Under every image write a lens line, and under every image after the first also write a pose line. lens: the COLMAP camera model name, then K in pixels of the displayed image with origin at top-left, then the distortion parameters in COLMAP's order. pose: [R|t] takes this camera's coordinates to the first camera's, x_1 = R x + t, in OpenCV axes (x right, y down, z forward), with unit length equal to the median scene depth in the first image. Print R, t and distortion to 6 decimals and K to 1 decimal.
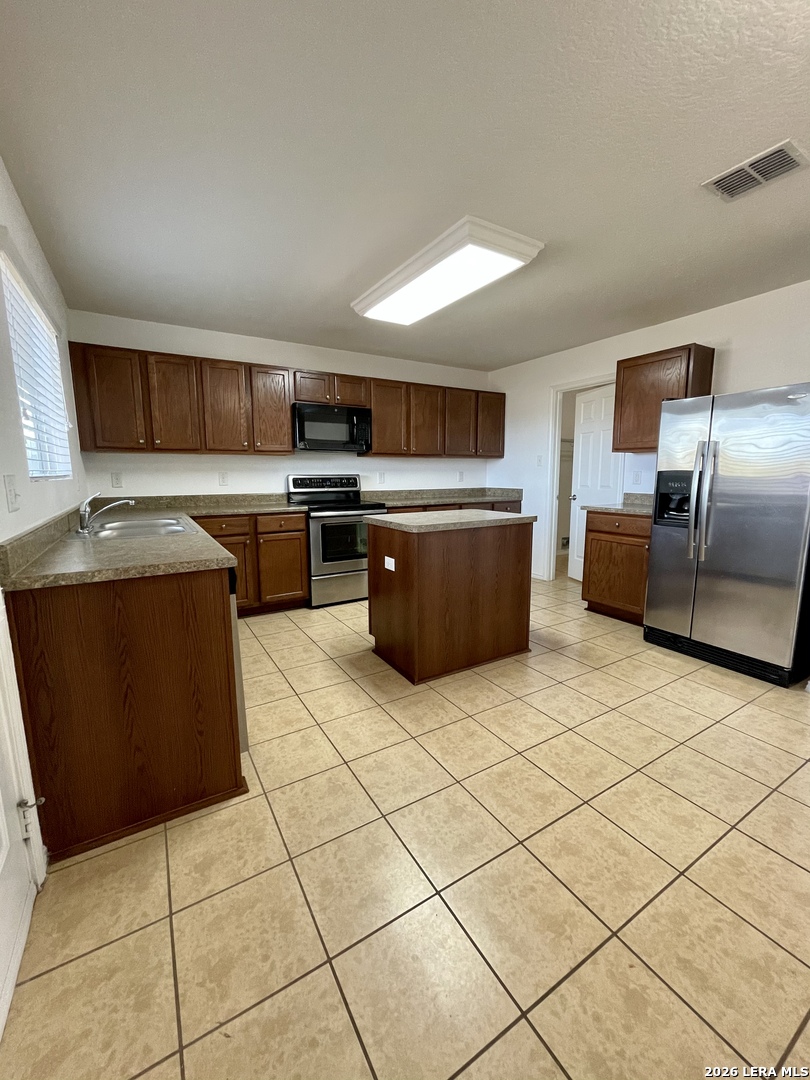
lens RADIAL K [[436.1, 0, 402.4], [0, 436.1, 534.7], [0, 0, 1]] dist [0.002994, 0.000036]
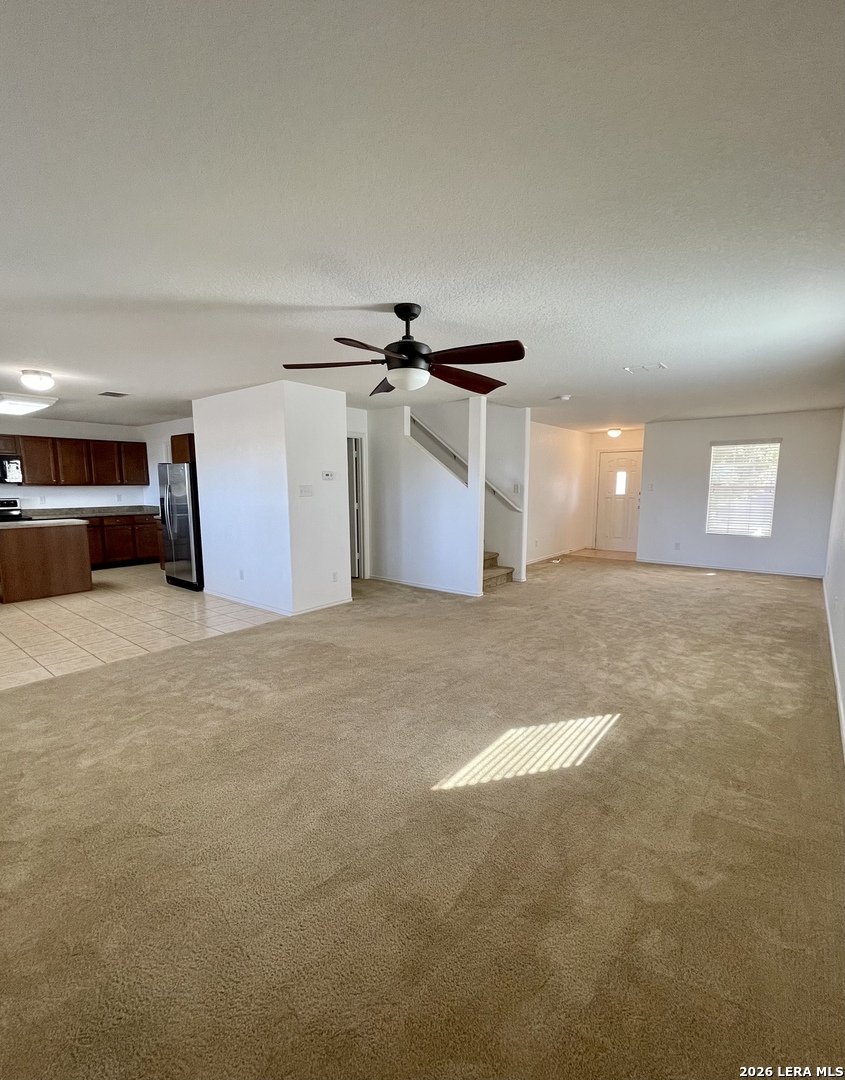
lens RADIAL K [[479.7, 0, 421.9], [0, 479.7, 551.8], [0, 0, 1]] dist [0.003416, 0.000397]
pose [[0.940946, -0.051990, 0.334541, 0.872904], [0.052704, 0.998586, 0.006949, 0.145535], [-0.334429, 0.011093, 0.942356, -1.386170]]
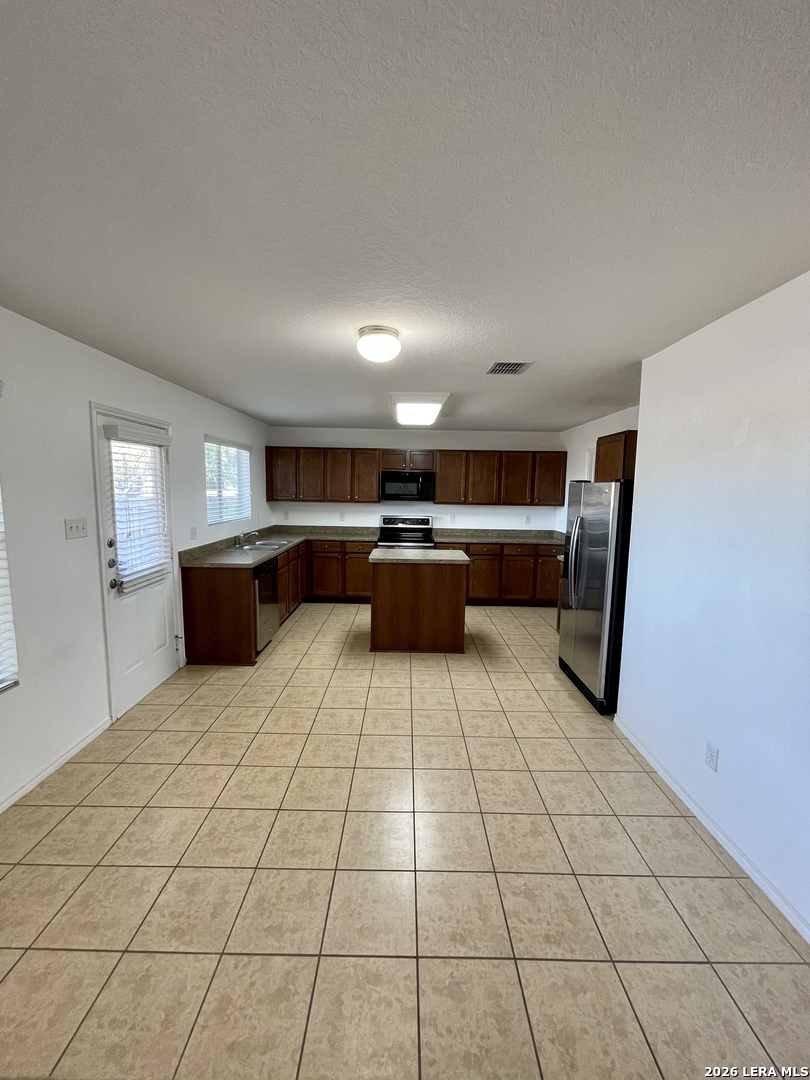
lens RADIAL K [[436.1, 0, 406.1], [0, 436.1, 539.1], [0, 0, 1]] dist [0.002994, 0.000036]
pose [[0.853538, 0.081109, -0.514678, 0.756331], [-0.095719, 0.995407, -0.001872, -0.077609], [0.512162, 0.050863, 0.857381, -0.308878]]
